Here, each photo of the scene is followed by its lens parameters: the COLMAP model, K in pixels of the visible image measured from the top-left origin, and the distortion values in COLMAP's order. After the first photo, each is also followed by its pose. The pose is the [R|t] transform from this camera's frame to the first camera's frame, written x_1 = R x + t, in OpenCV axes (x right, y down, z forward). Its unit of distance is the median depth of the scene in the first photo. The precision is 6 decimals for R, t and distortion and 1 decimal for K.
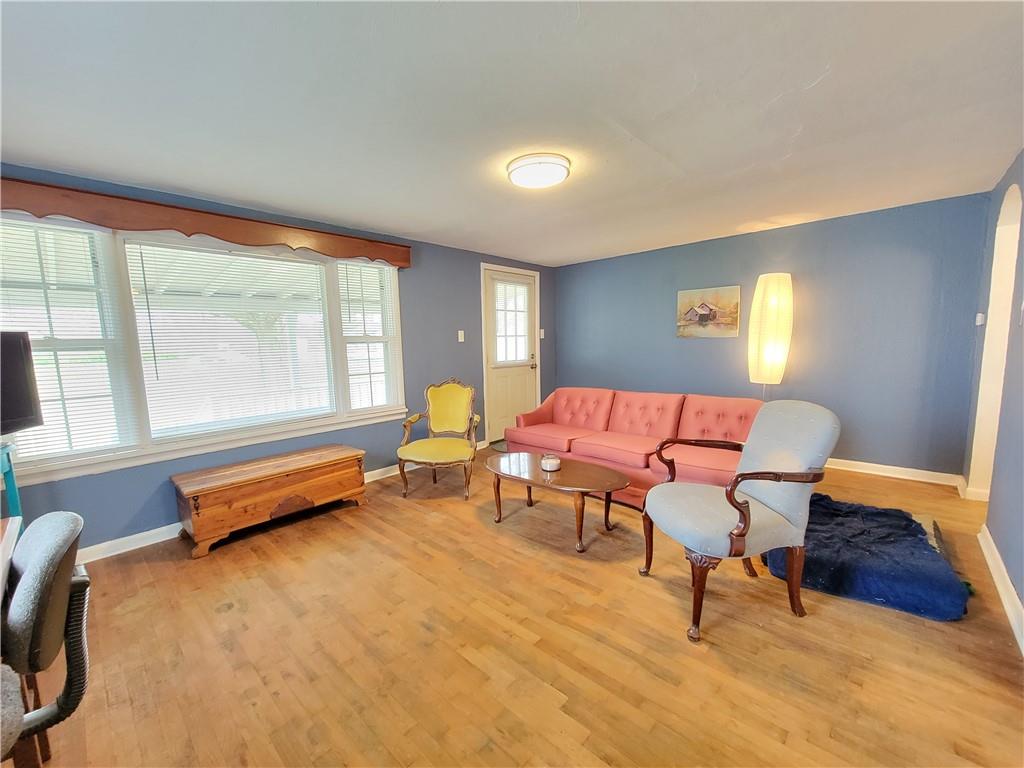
lens RADIAL K [[417.7, 0, 508.3], [0, 417.7, 397.6], [0, 0, 1]] dist [-0.002321, -0.000343]
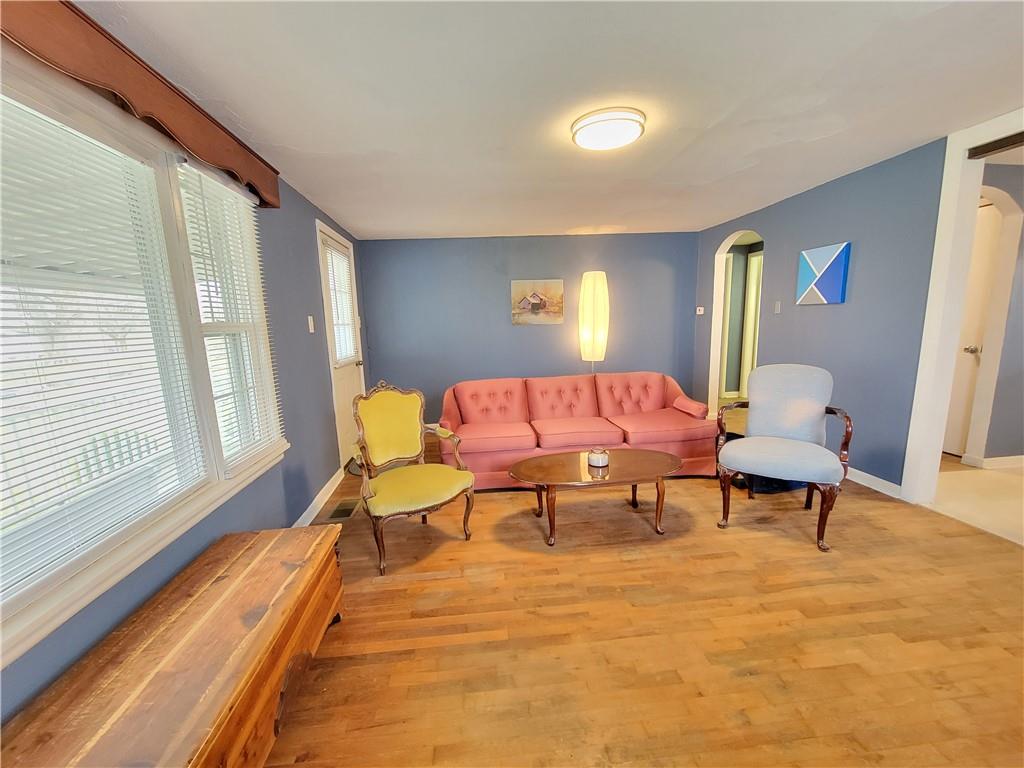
lens RADIAL K [[417.7, 0, 508.3], [0, 417.7, 397.6], [0, 0, 1]] dist [-0.002321, -0.000343]
pose [[0.664520, -0.132363, 0.735454, -0.582382], [0.118471, 0.990401, 0.071202, -0.054559], [-0.737820, 0.039814, 0.673823, 0.437132]]
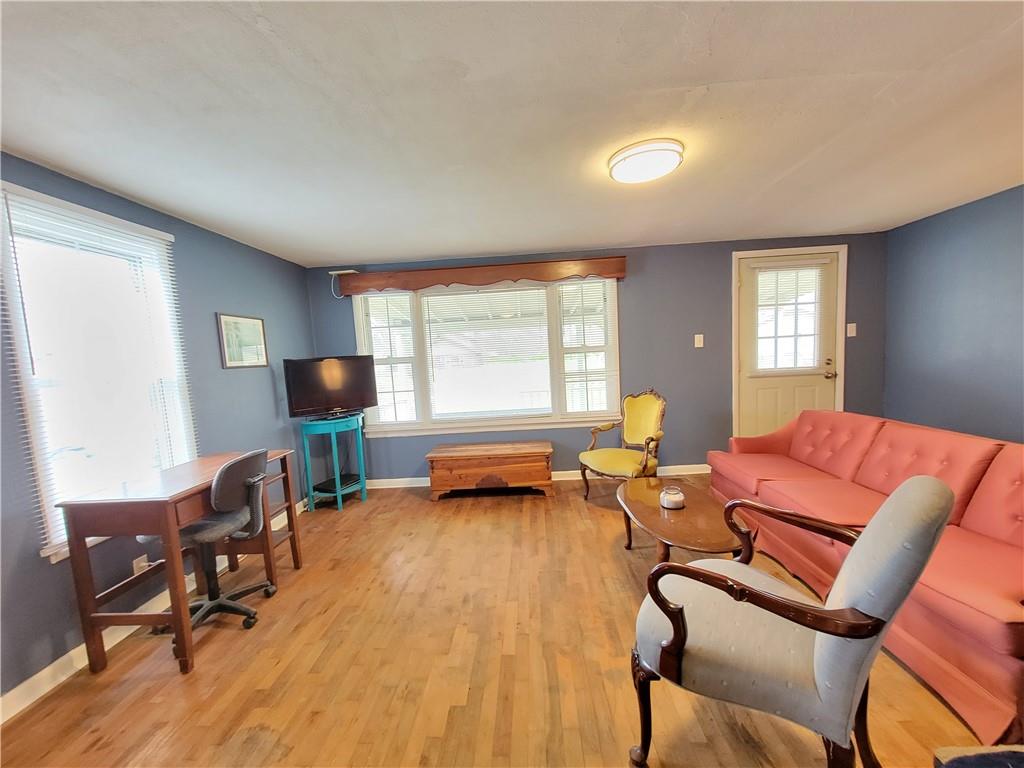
lens RADIAL K [[417.7, 0, 508.3], [0, 417.7, 397.6], [0, 0, 1]] dist [-0.002321, -0.000343]
pose [[0.646753, 0.066657, -0.759781, 0.432501], [-0.061636, 0.997483, 0.035045, -0.046663], [0.760205, 0.024165, 0.649234, 0.167331]]
